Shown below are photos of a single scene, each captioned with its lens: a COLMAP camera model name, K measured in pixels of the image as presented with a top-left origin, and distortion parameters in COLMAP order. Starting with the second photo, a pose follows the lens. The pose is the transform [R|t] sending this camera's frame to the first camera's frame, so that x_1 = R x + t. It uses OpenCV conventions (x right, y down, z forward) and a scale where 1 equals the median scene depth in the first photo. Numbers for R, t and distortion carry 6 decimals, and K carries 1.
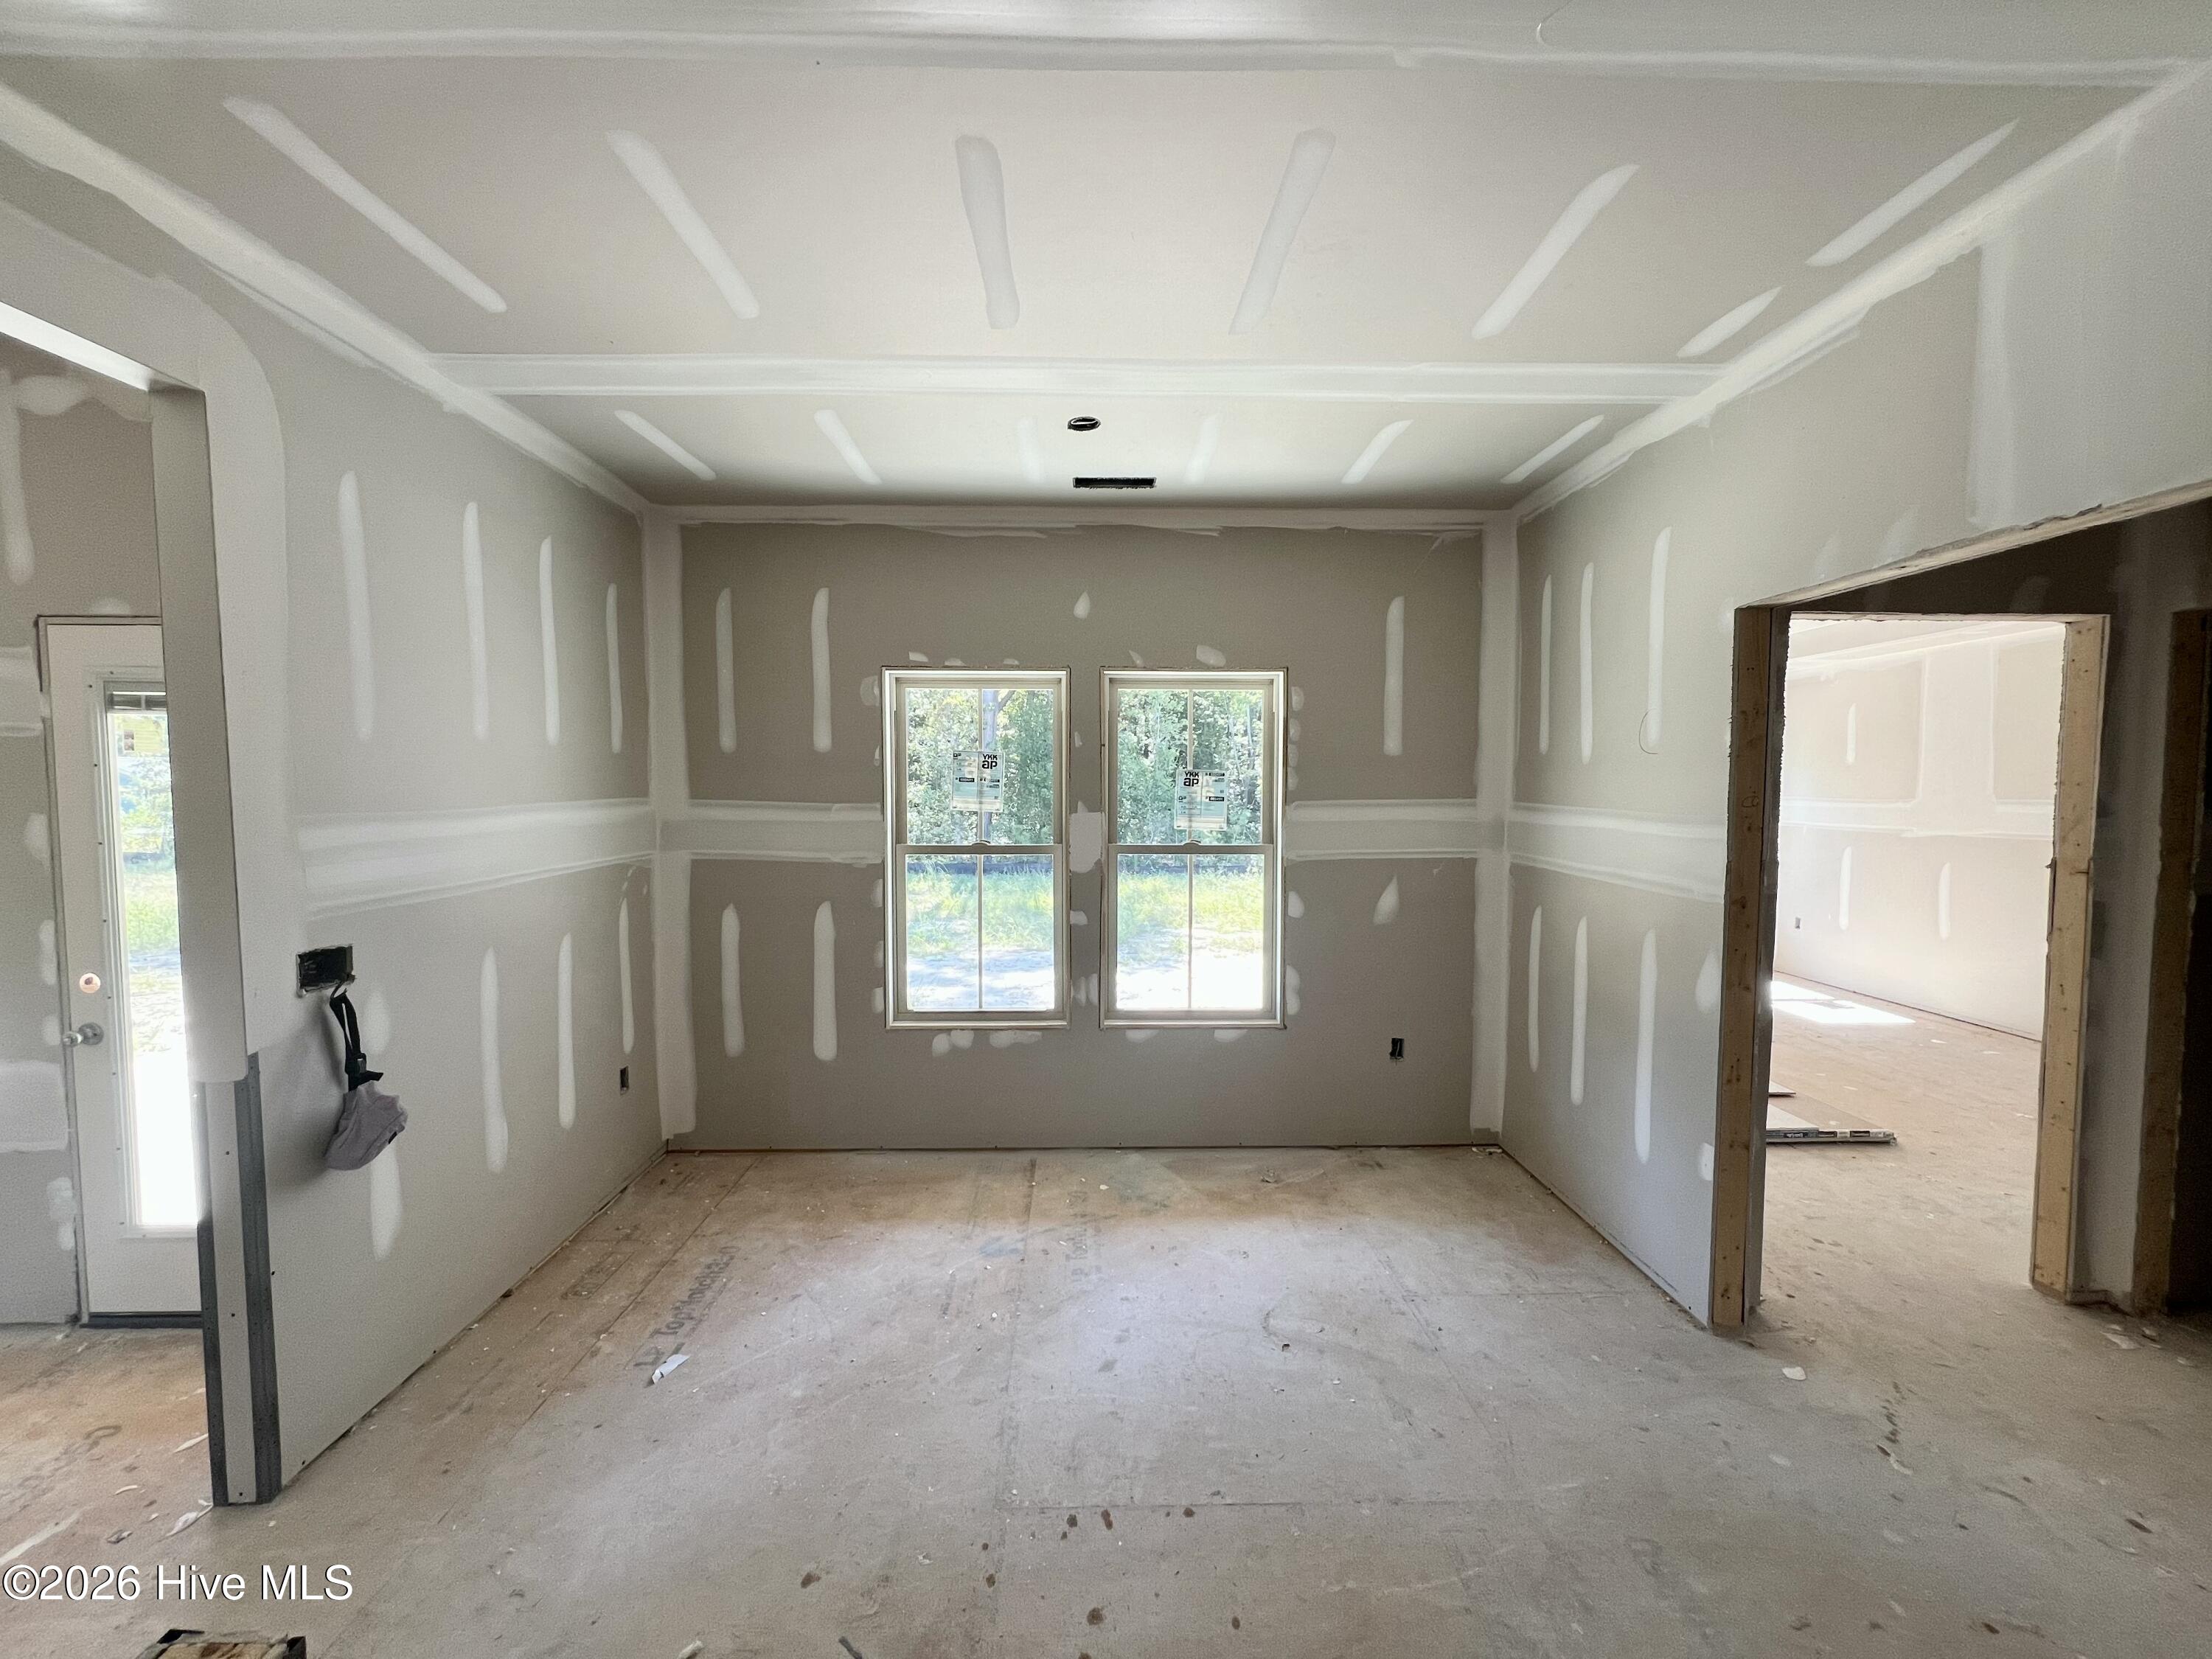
lens RADIAL K [[868.0, 0, 1122.4], [0, 868.0, 829.0], [0, 0, 1]] dist [0.001866, 0.000240]
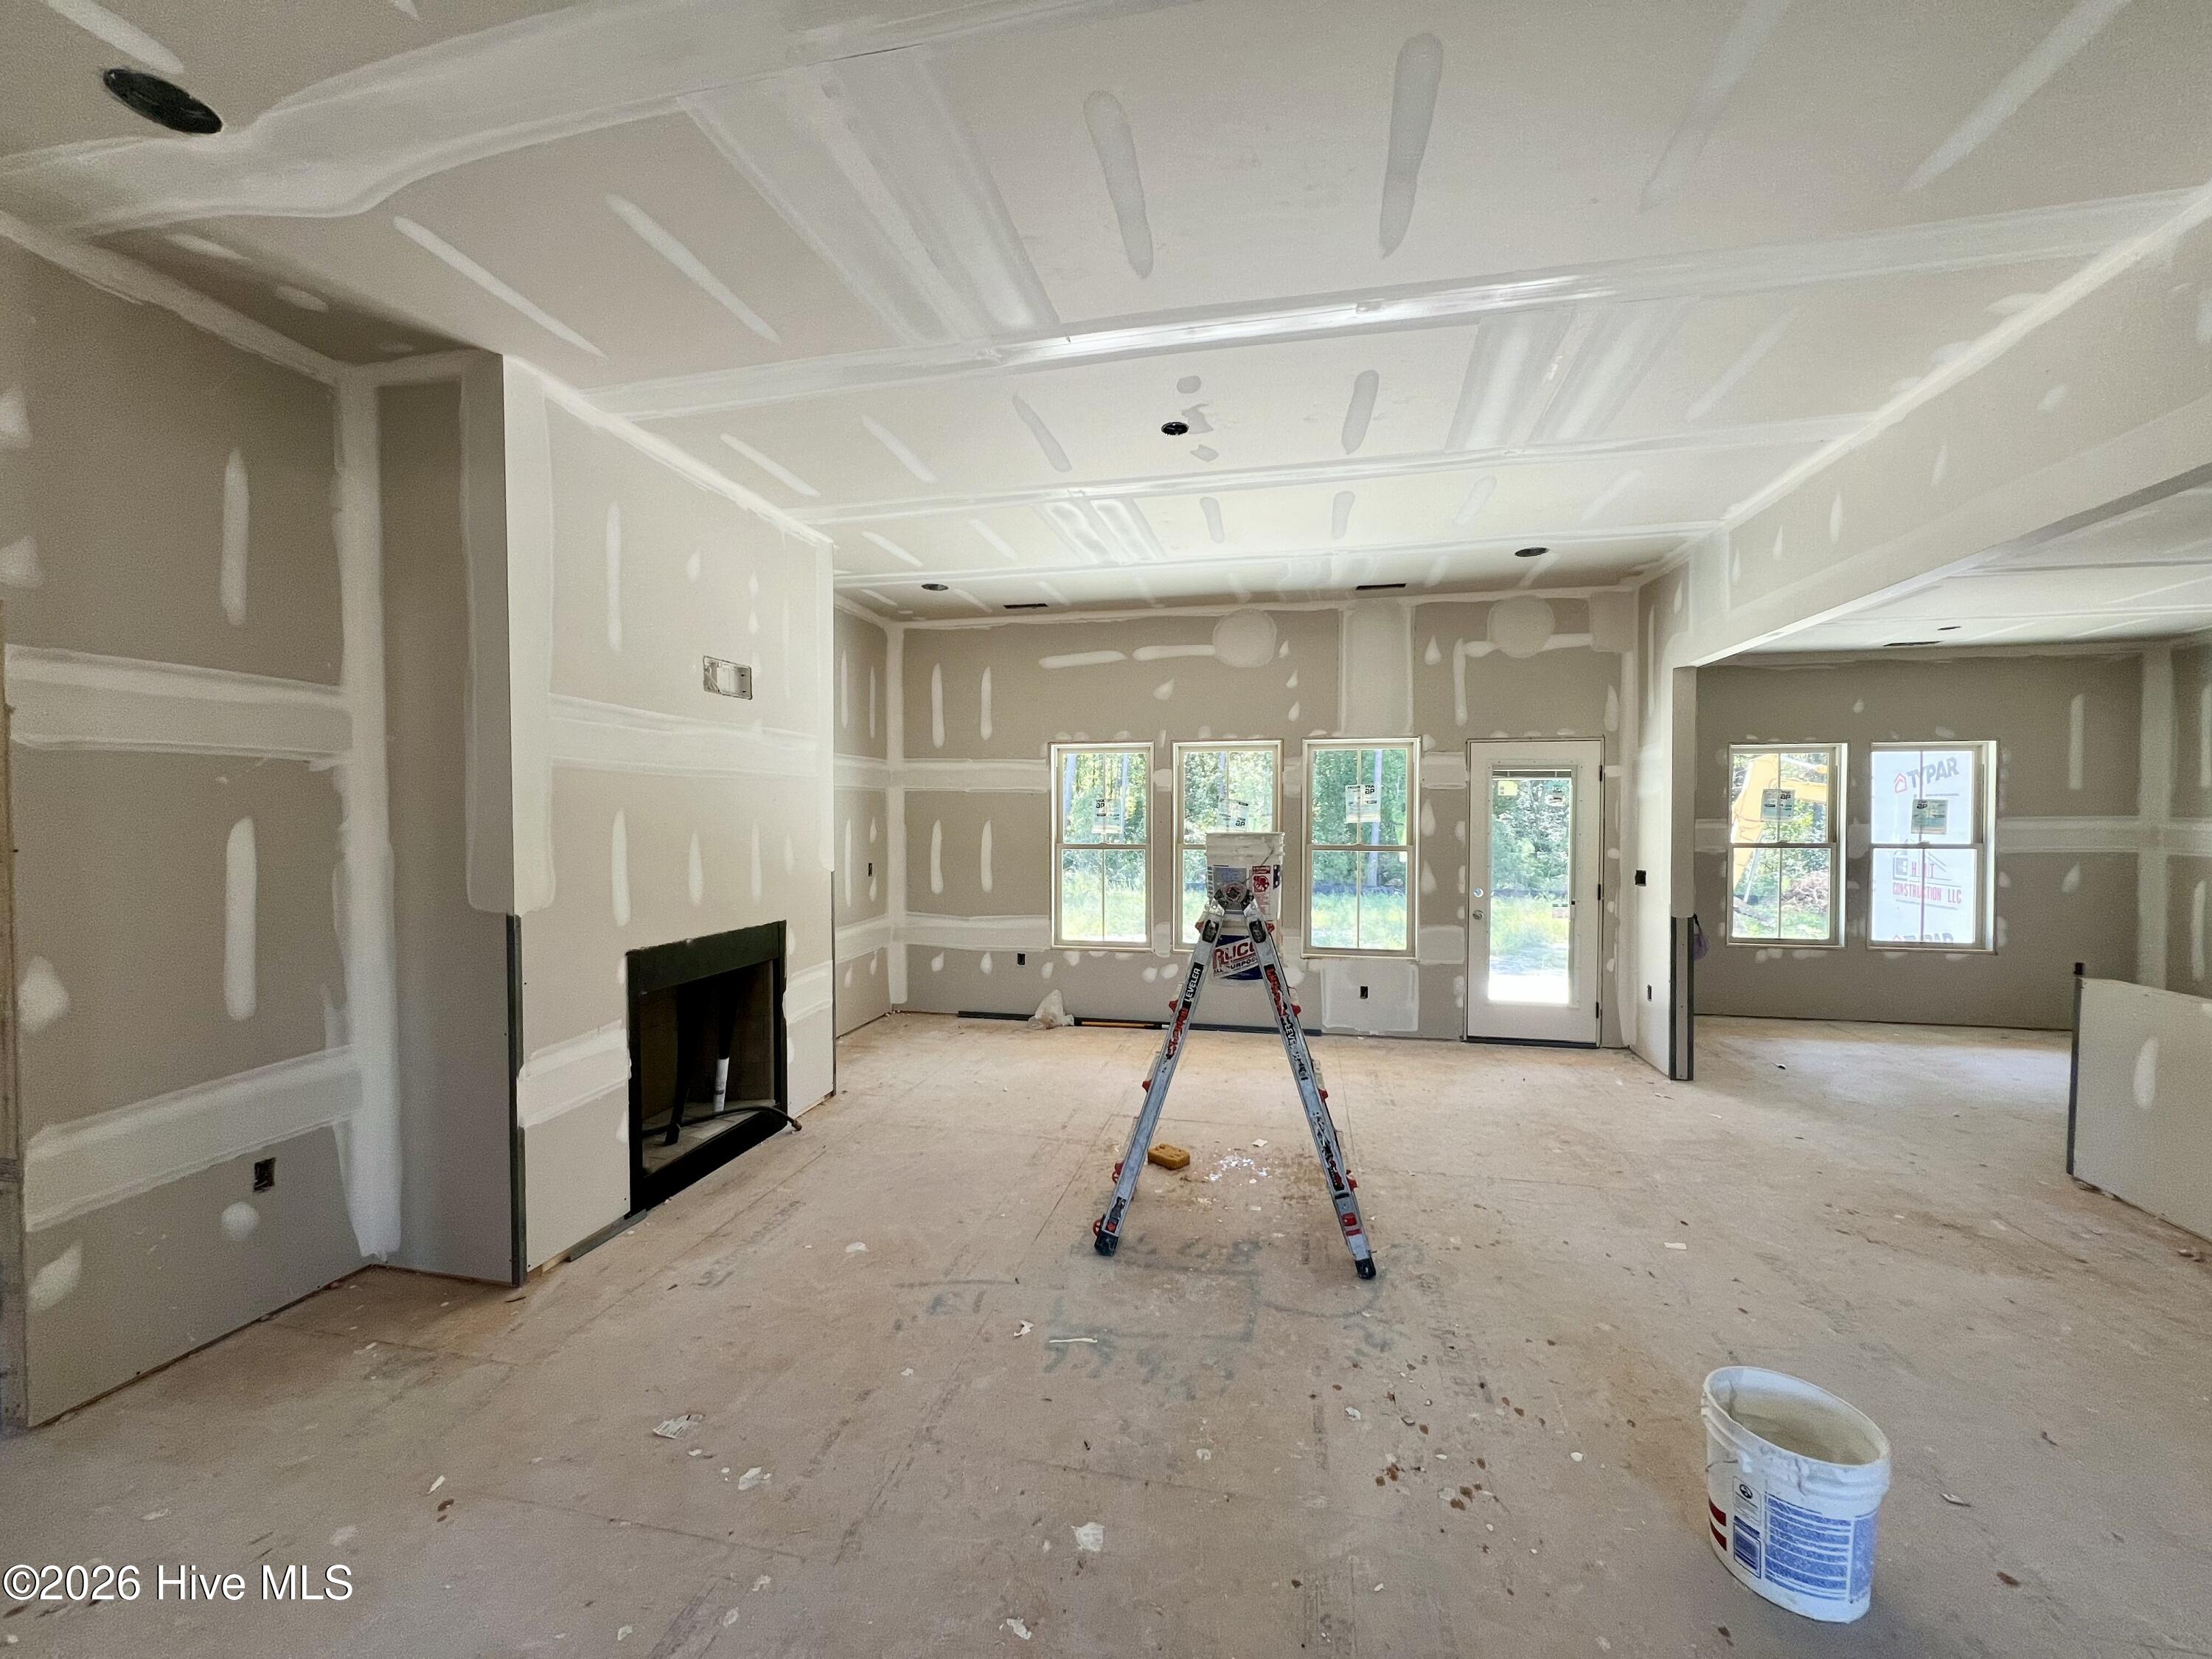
lens RADIAL K [[881.1, 0, 1106.0], [0, 881.1, 829.5], [0, 0, 1]] dist [0.001647, 0.000215]
pose [[0.972957, 0.001313, -0.230985, -1.106347], [-0.009010, 0.999438, -0.032274, 0.062852], [0.230812, 0.033483, 0.972422, -1.068559]]
